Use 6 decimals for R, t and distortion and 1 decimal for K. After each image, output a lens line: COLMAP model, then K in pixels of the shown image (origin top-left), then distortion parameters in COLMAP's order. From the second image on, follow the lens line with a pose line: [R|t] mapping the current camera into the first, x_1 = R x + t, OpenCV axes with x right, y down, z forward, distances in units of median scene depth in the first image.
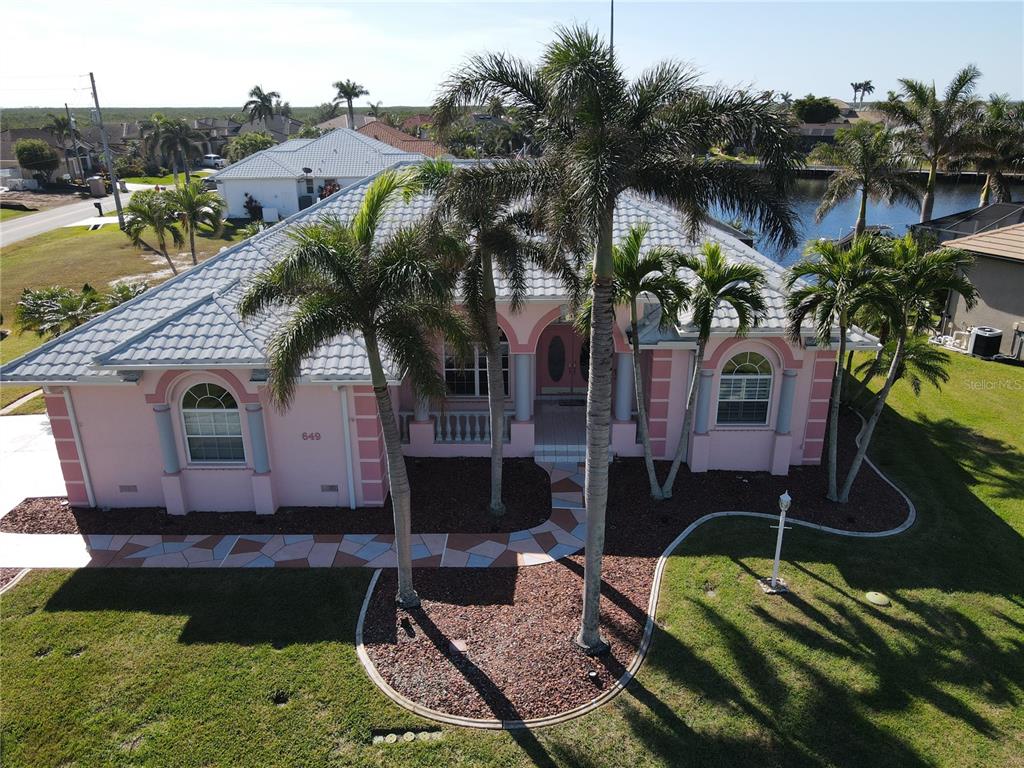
lens RADIAL K [[752.8, 0, 507.7], [0, 752.8, 379.2], [0, 0, 1]] dist [0.012560, 0.010627]
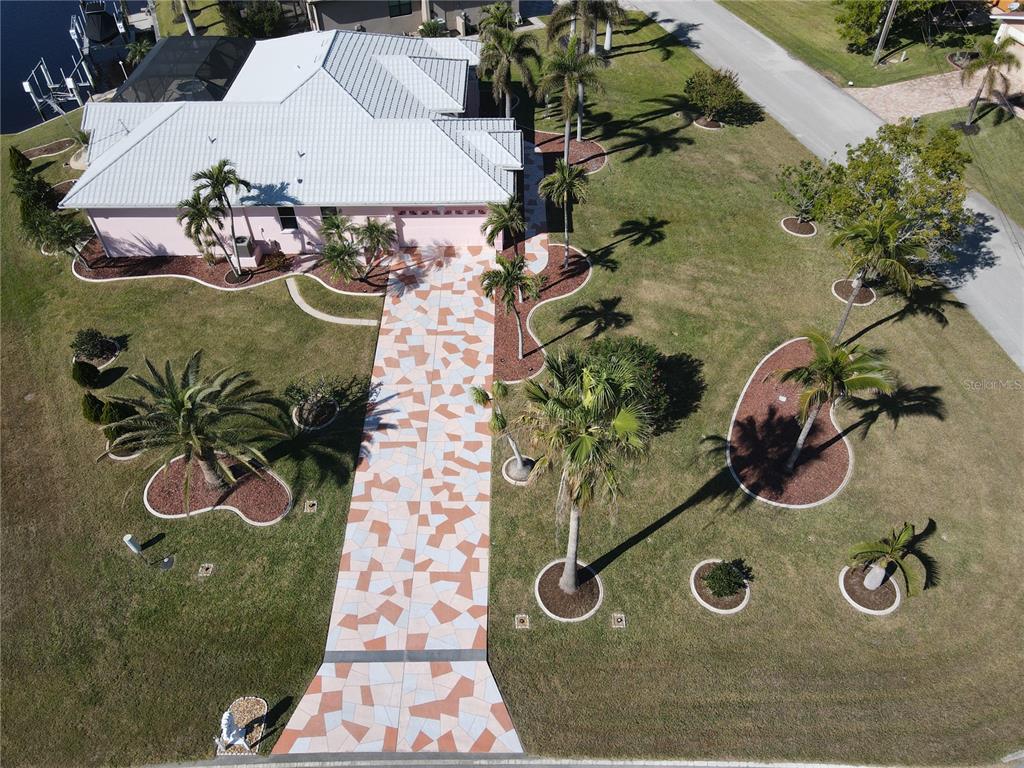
lens RADIAL K [[760.2, 0, 504.6], [0, 760.2, 370.5], [0, 0, 1]] dist [0.010842, 0.011891]
pose [[-0.011440, -0.698209, 0.715803, -2.601616], [0.351577, 0.667334, 0.656551, -1.152632], [-0.936089, 0.259171, 0.237840, 0.572162]]
